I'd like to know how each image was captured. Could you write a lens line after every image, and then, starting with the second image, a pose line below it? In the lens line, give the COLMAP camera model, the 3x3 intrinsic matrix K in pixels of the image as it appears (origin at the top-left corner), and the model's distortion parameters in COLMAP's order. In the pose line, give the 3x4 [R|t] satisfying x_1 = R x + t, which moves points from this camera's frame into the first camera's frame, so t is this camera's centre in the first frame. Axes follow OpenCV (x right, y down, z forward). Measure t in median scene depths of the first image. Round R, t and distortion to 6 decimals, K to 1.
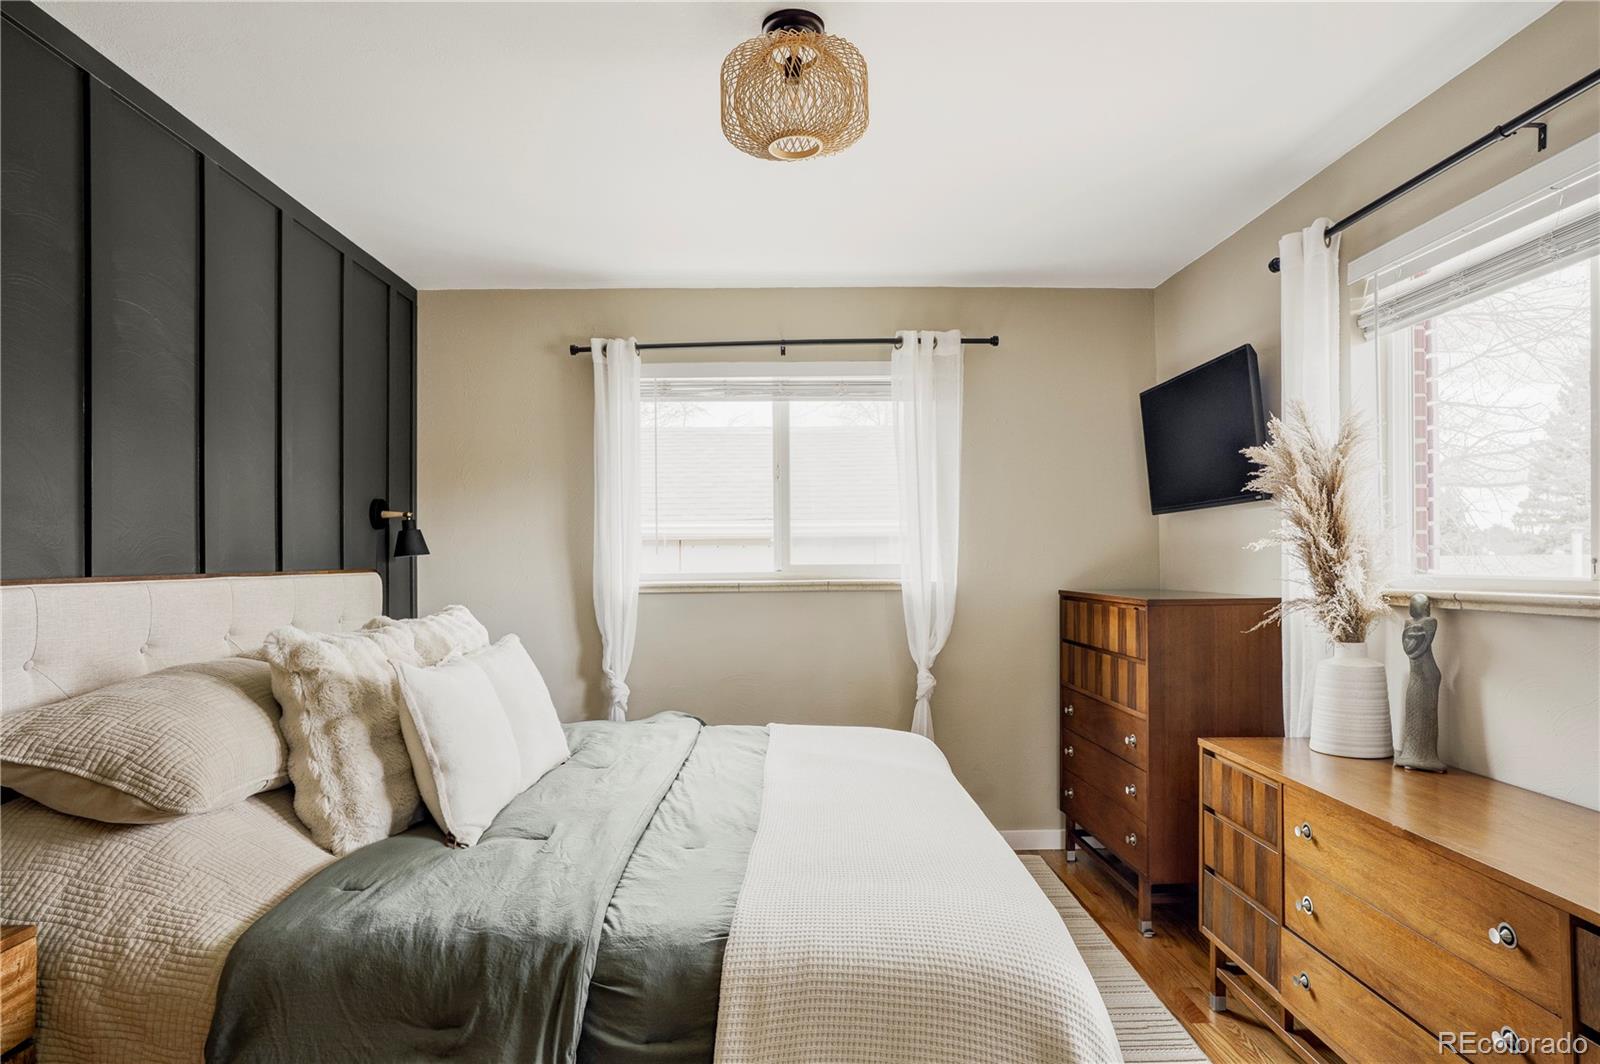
lens RADIAL K [[956.5, 0, 800.0], [0, 956.5, 532.0], [0, 0, 1]] dist [-0.043967, 0.031523]
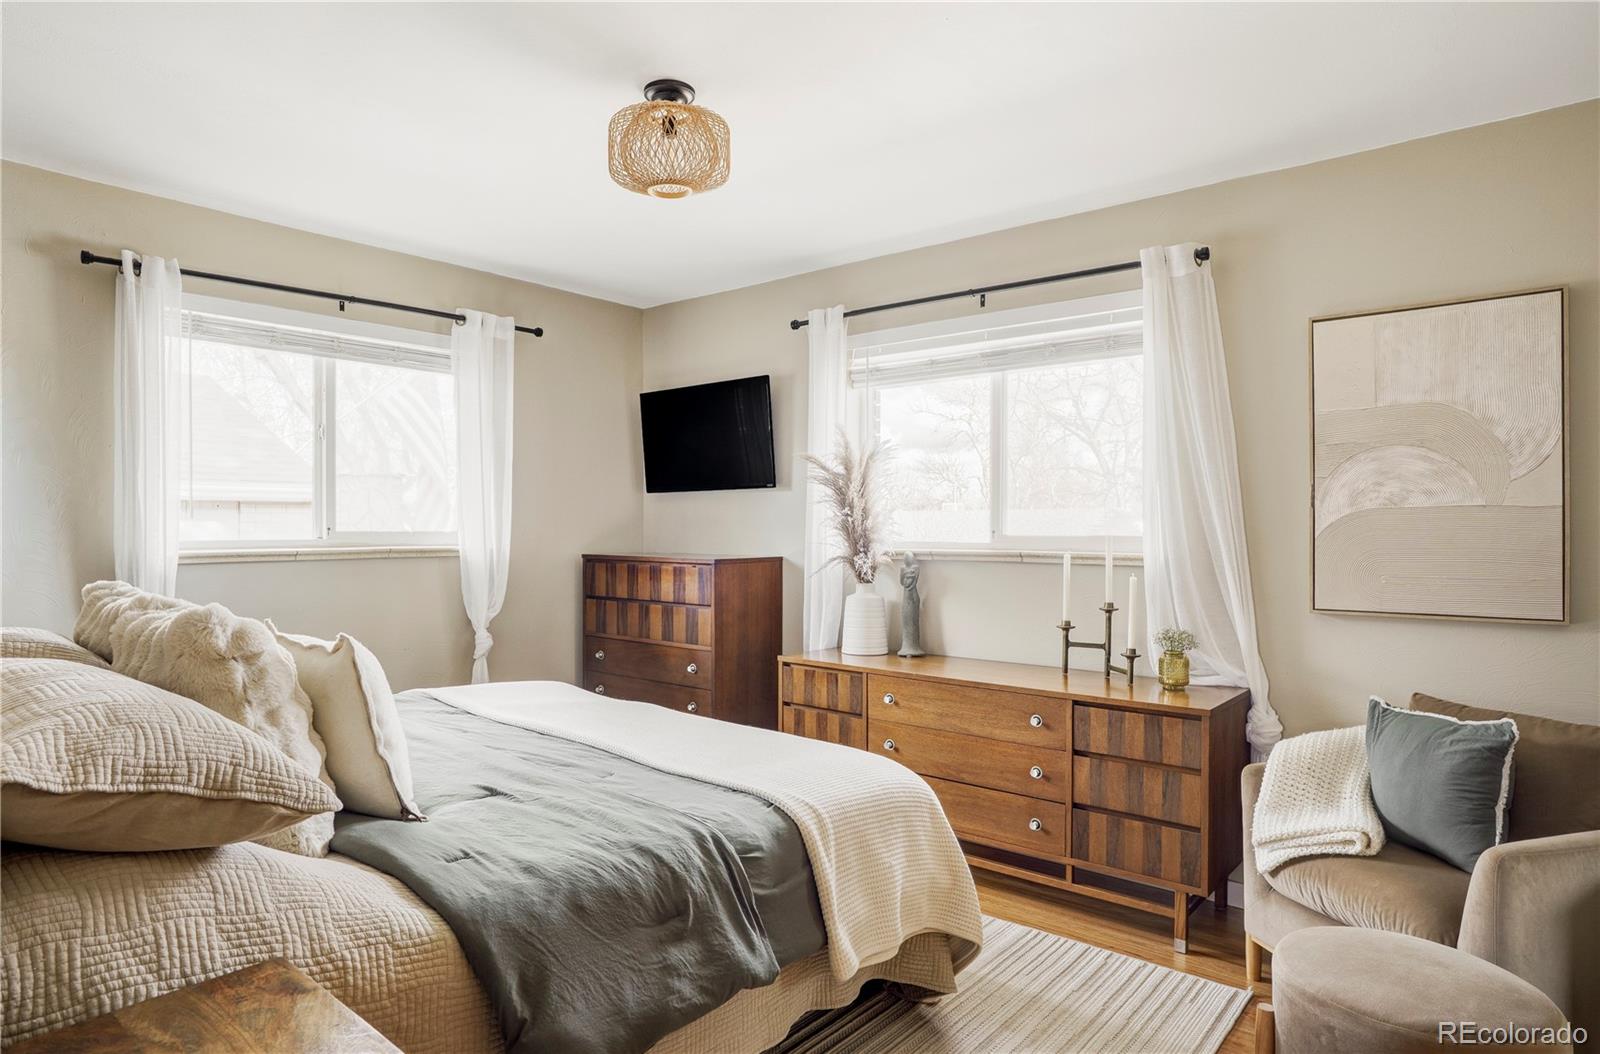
lens RADIAL K [[933.2, 0, 800.0], [0, 933.2, 527.0], [0, 0, 1]] dist [-0.002895, 0.001130]
pose [[0.658725, 0.008538, 0.752335, -0.592486], [-0.028784, 0.999490, 0.013859, 0.004992], [-0.751833, -0.030784, 0.658634, 0.061331]]
